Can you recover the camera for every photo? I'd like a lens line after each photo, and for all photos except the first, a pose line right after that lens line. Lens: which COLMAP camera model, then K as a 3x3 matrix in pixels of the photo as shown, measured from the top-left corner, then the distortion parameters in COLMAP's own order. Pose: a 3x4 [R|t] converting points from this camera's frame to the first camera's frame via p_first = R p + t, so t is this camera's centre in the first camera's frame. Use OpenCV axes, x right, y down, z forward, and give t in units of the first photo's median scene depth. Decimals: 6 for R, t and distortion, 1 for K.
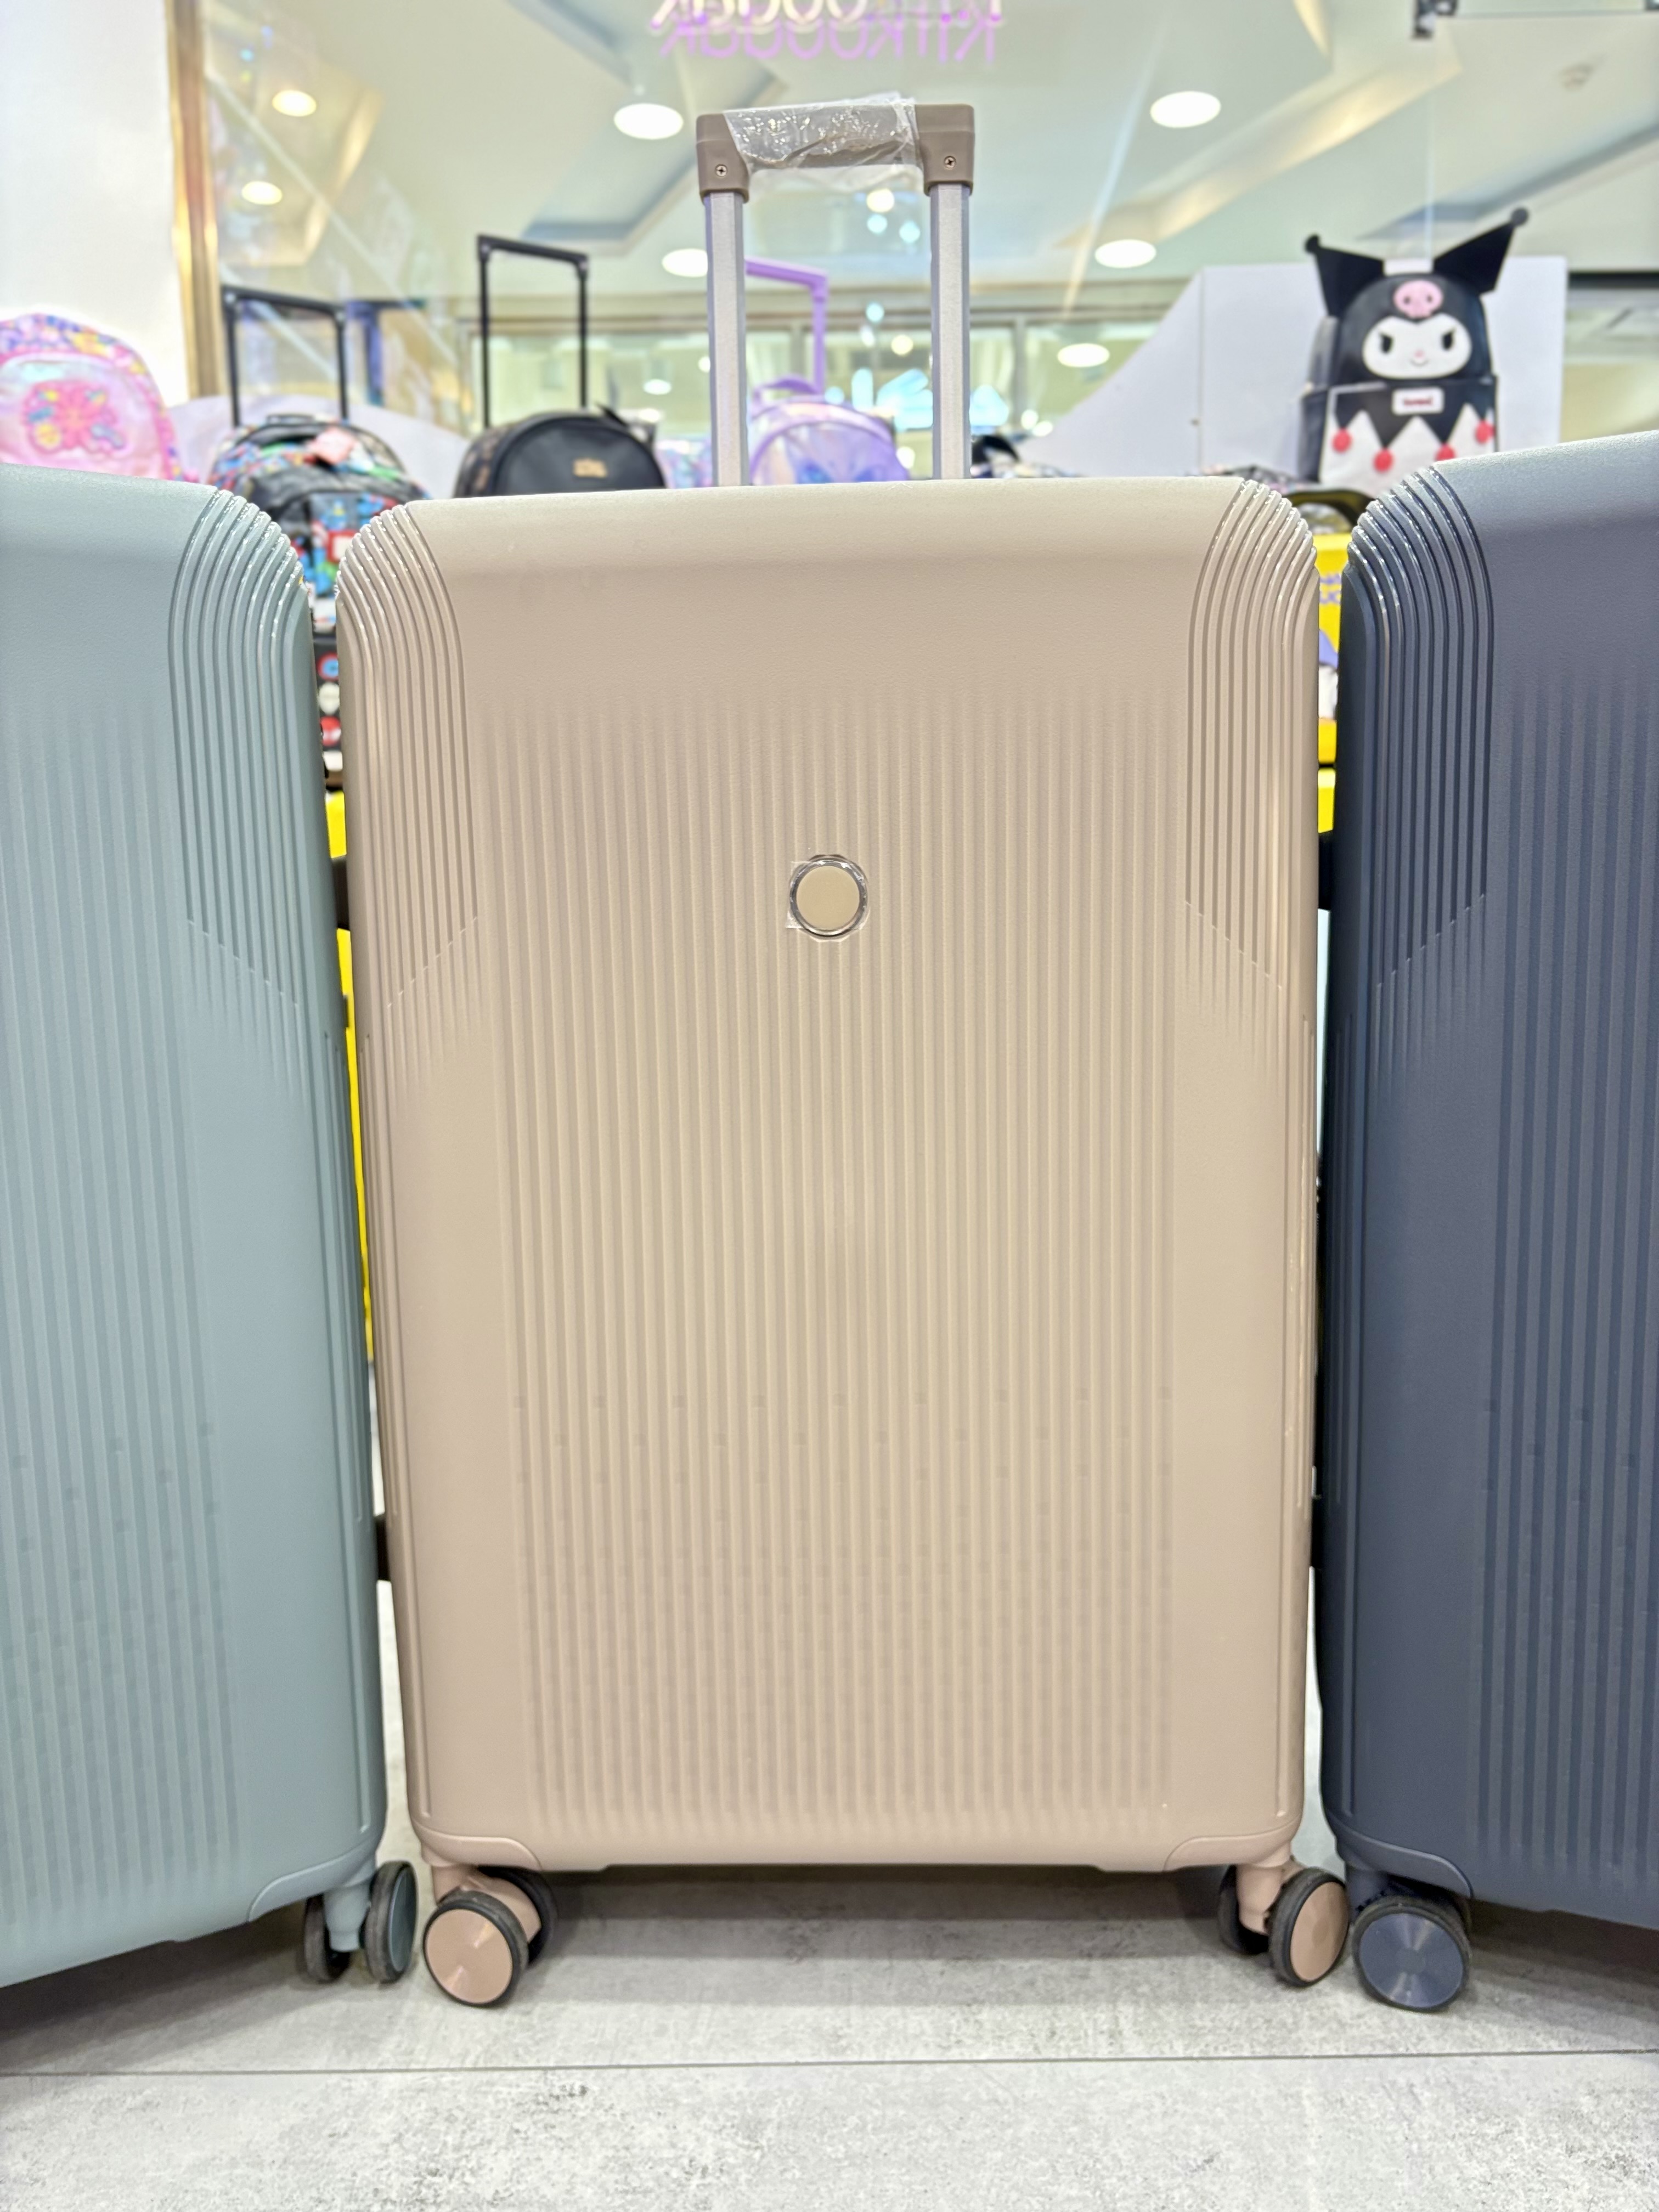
lens RADIAL K [[1665.6, 0, 829.5], [0, 1665.6, 1106.0], [0, 0, 1]] dist [0.078144, -0.110061]
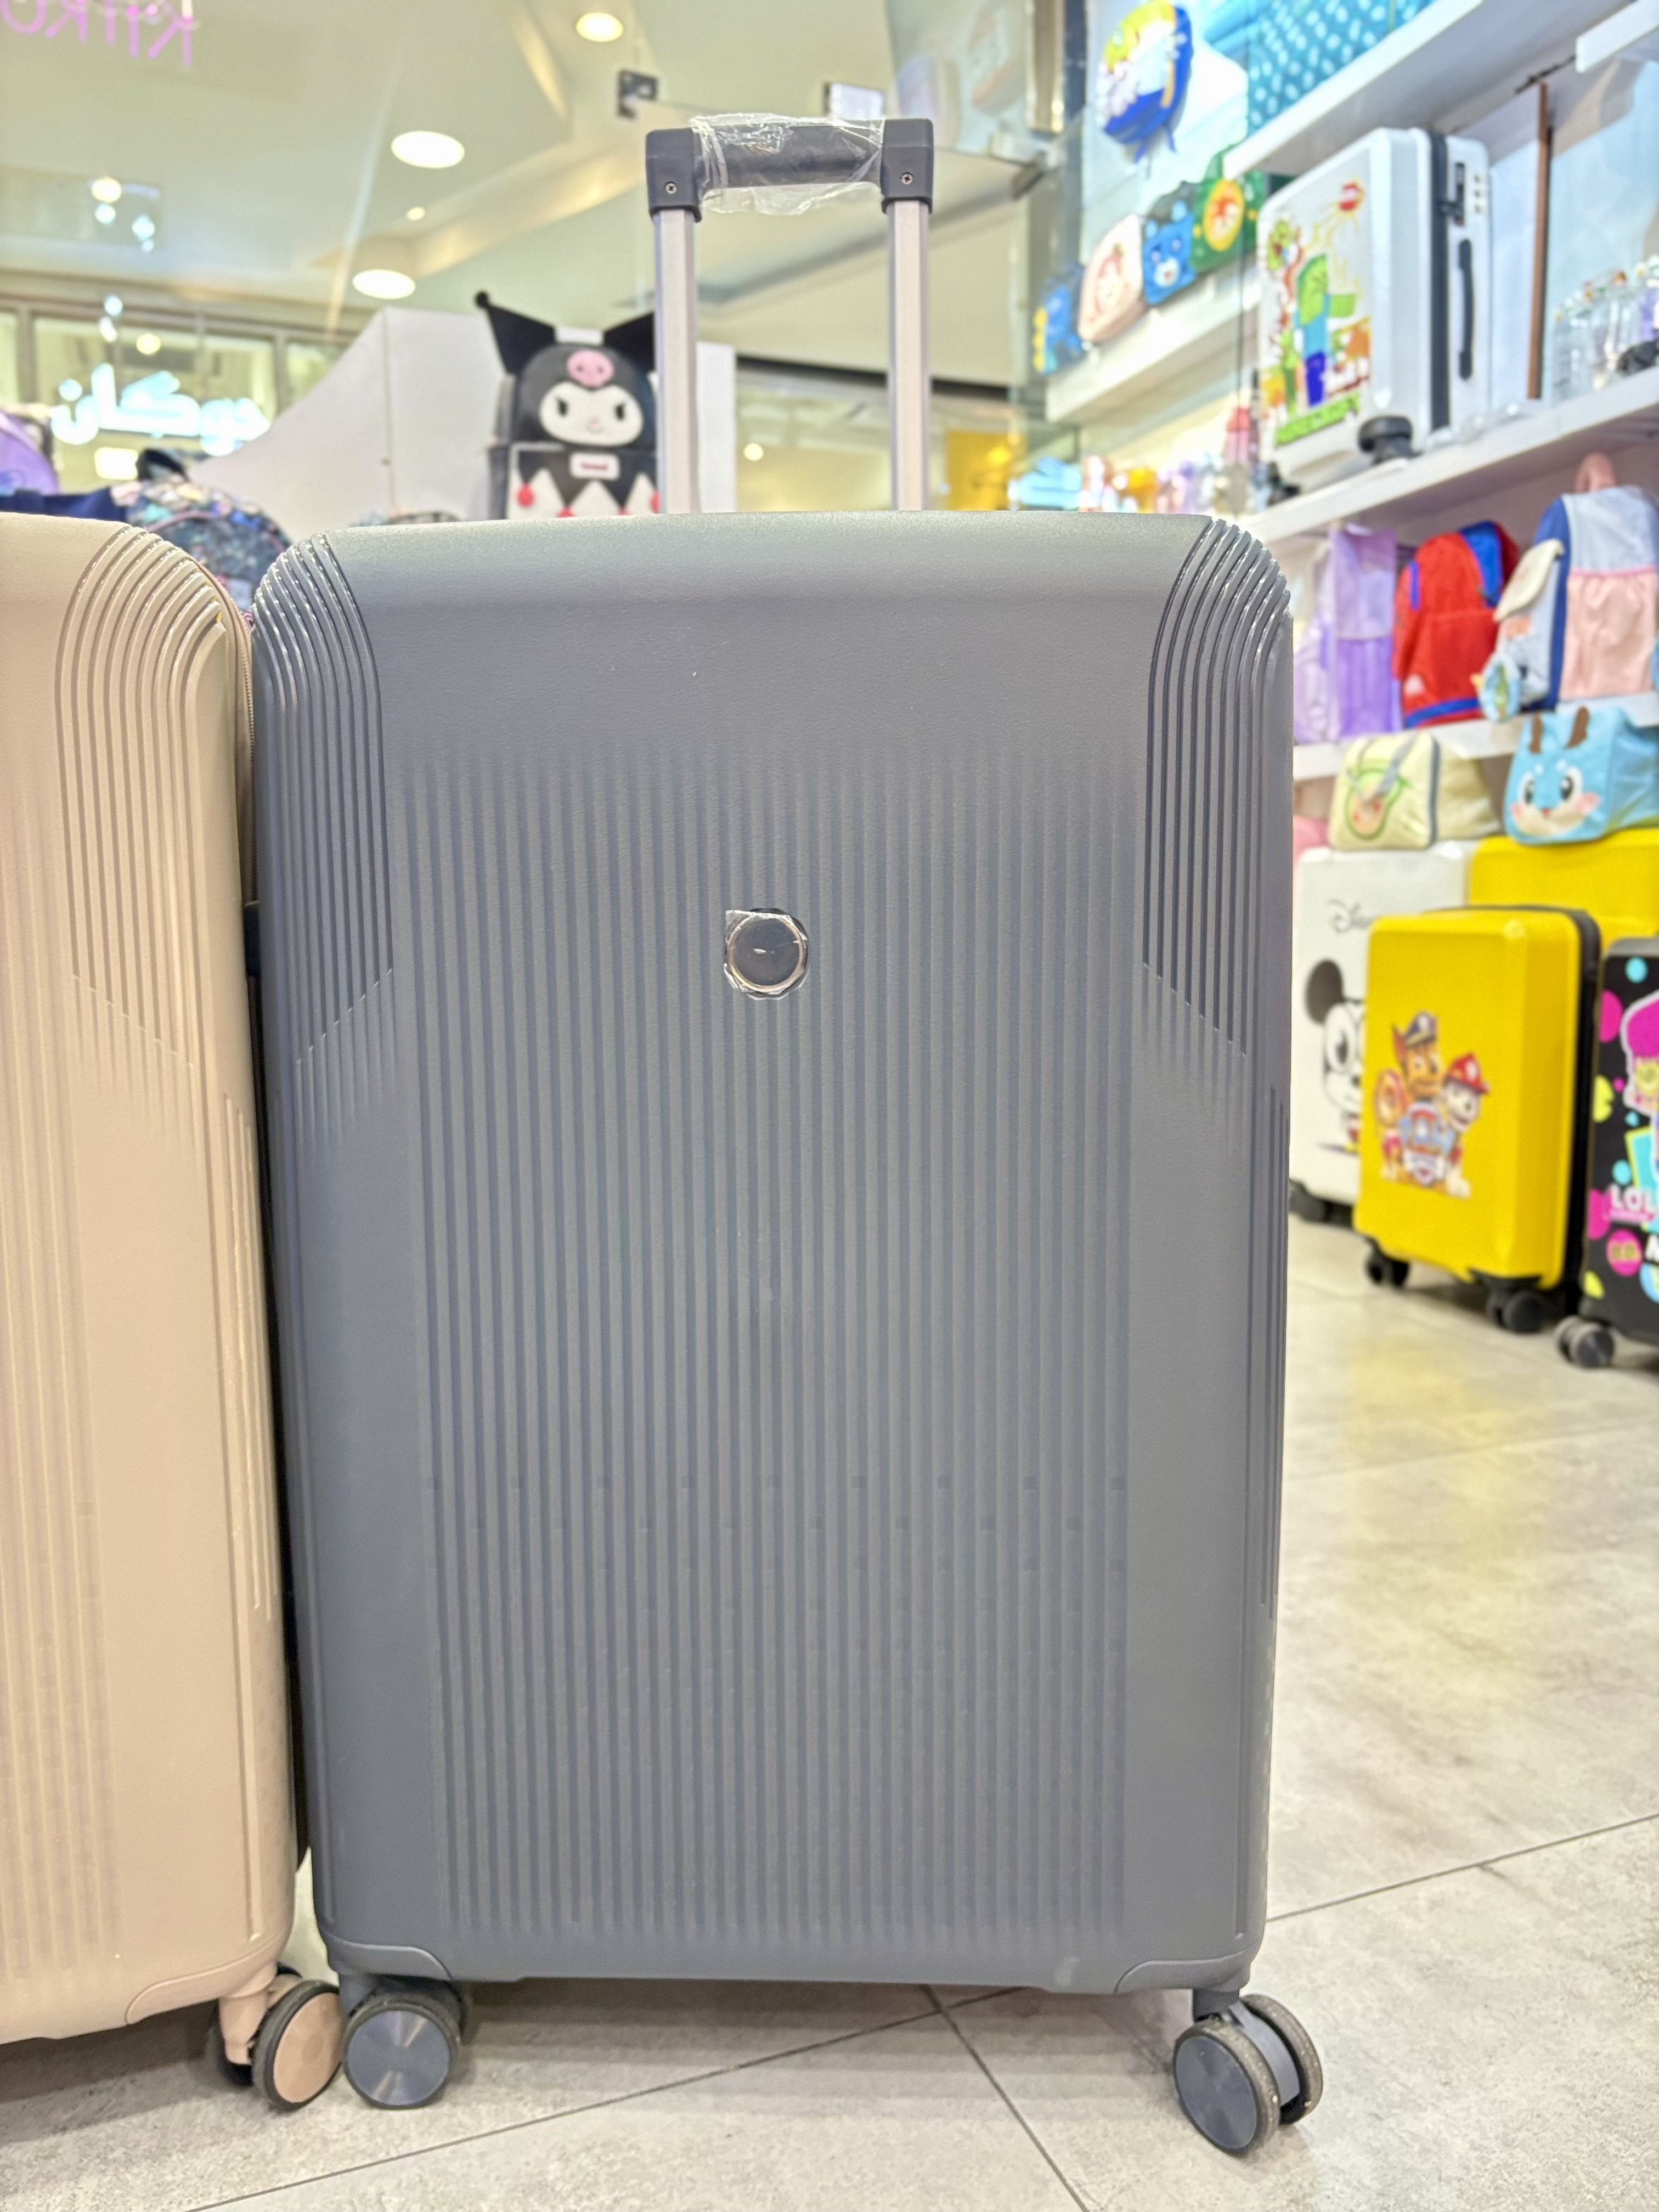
lens RADIAL K [[1687.4, 0, 829.5], [0, 1687.4, 1106.0], [0, 0, 1]] dist [0.030881, -0.046630]
pose [[0.926822, -0.033805, 0.373977, 0.223728], [0.041469, 0.999062, -0.012464, -0.019977], [-0.373205, 0.027060, 0.927354, -0.015333]]
